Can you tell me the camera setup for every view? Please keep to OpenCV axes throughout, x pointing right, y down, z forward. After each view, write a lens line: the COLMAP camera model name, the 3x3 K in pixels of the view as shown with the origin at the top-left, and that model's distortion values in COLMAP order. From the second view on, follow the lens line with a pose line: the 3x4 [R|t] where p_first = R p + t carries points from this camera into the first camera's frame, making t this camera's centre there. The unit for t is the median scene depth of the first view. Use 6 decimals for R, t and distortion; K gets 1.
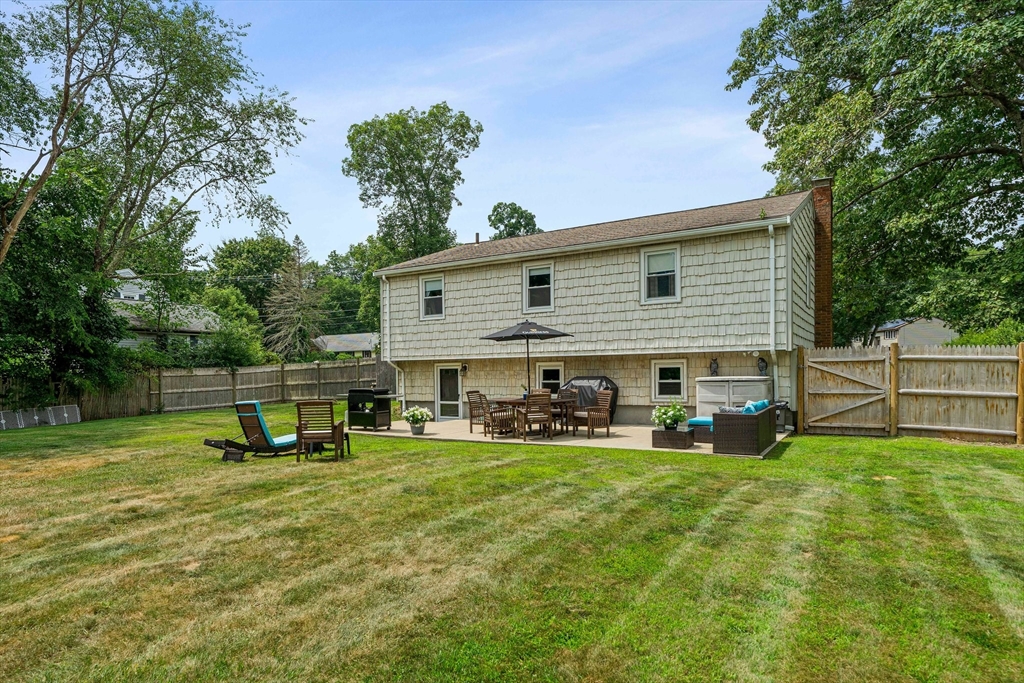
lens RADIAL K [[600.4, 0, 511.2], [0, 600.4, 361.3], [0, 0, 1]] dist [0.000359, 0.000005]
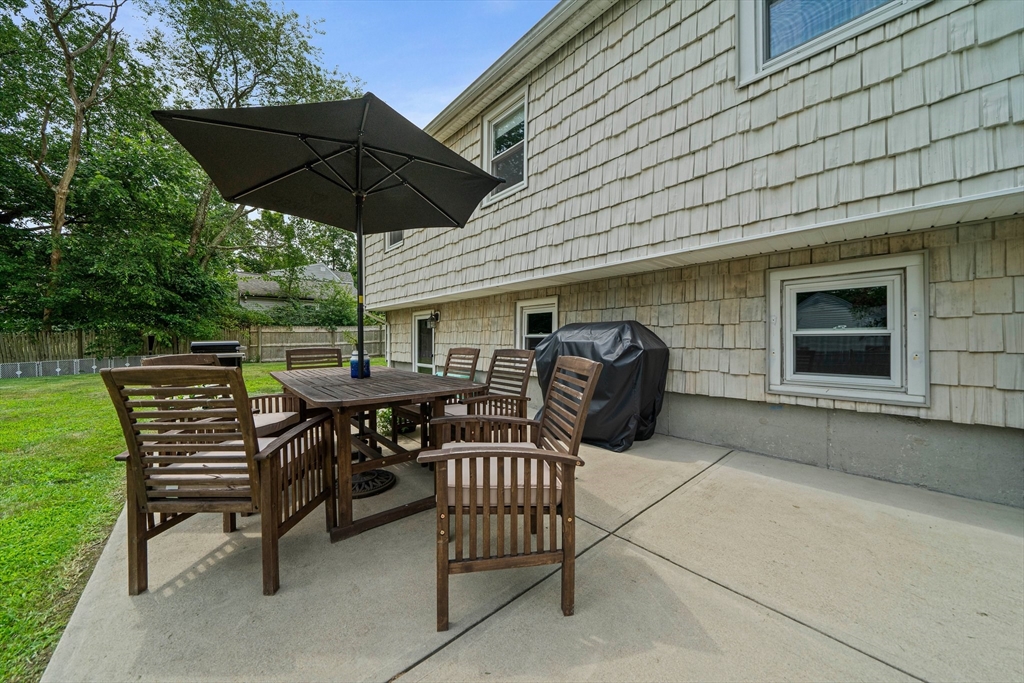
lens RADIAL K [[353.4, 0, 510.4], [0, 353.4, 333.5], [0, 0, 1]] dist [-0.000701, -0.000053]
pose [[0.953252, 0.009118, -0.302039, 0.138791], [-0.009212, 0.999957, 0.001112, 0.031792], [0.302037, 0.001722, 0.953295, 0.693929]]
